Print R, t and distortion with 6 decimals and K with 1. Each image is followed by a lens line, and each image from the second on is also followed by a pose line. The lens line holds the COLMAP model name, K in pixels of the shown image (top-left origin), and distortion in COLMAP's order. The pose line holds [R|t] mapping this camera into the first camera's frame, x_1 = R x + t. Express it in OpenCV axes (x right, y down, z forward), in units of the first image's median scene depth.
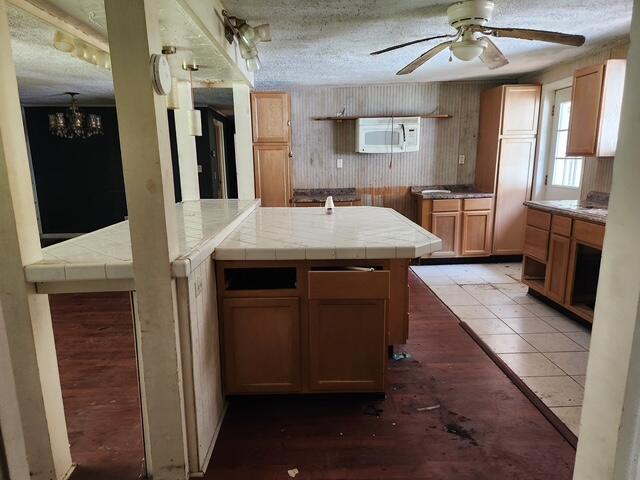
lens RADIAL K [[426.5, 0, 321.6], [0, 426.5, 240.5], [0, 0, 1]] dist [0.039729, -0.042481]
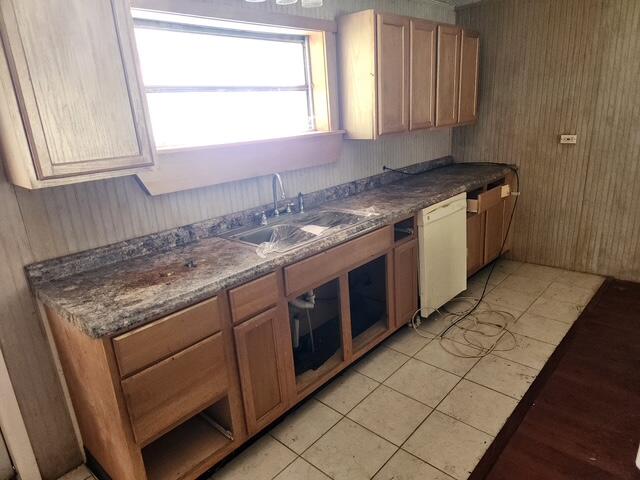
lens RADIAL K [[426.5, 0, 321.6], [0, 426.5, 240.9], [0, 0, 1]] dist [0.039729, -0.042481]
pose [[-0.716805, -0.145873, 0.681844, 0.103258], [0.209697, 0.887504, 0.410321, -0.198701], [-0.664994, 0.437101, -0.605579, 0.835248]]
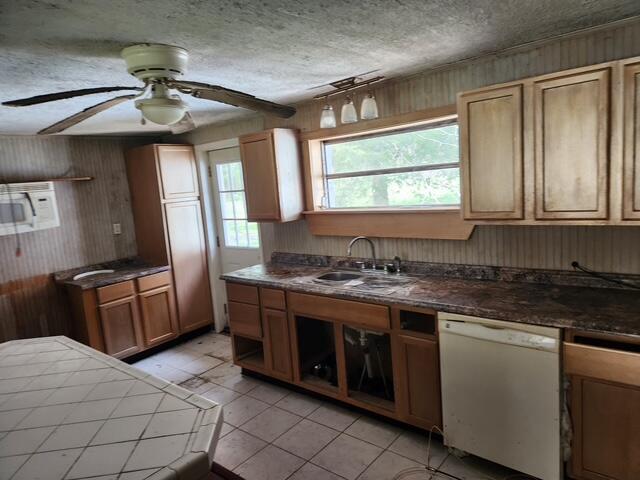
lens RADIAL K [[426.5, 0, 326.7], [0, 426.5, 235.9], [0, 0, 1]] dist [0.039729, -0.042481]
pose [[0.658333, -0.134669, 0.740582, -0.021665], [0.216490, 0.976171, -0.014937, -0.087014], [-0.720923, 0.170162, 0.671800, 0.184141]]
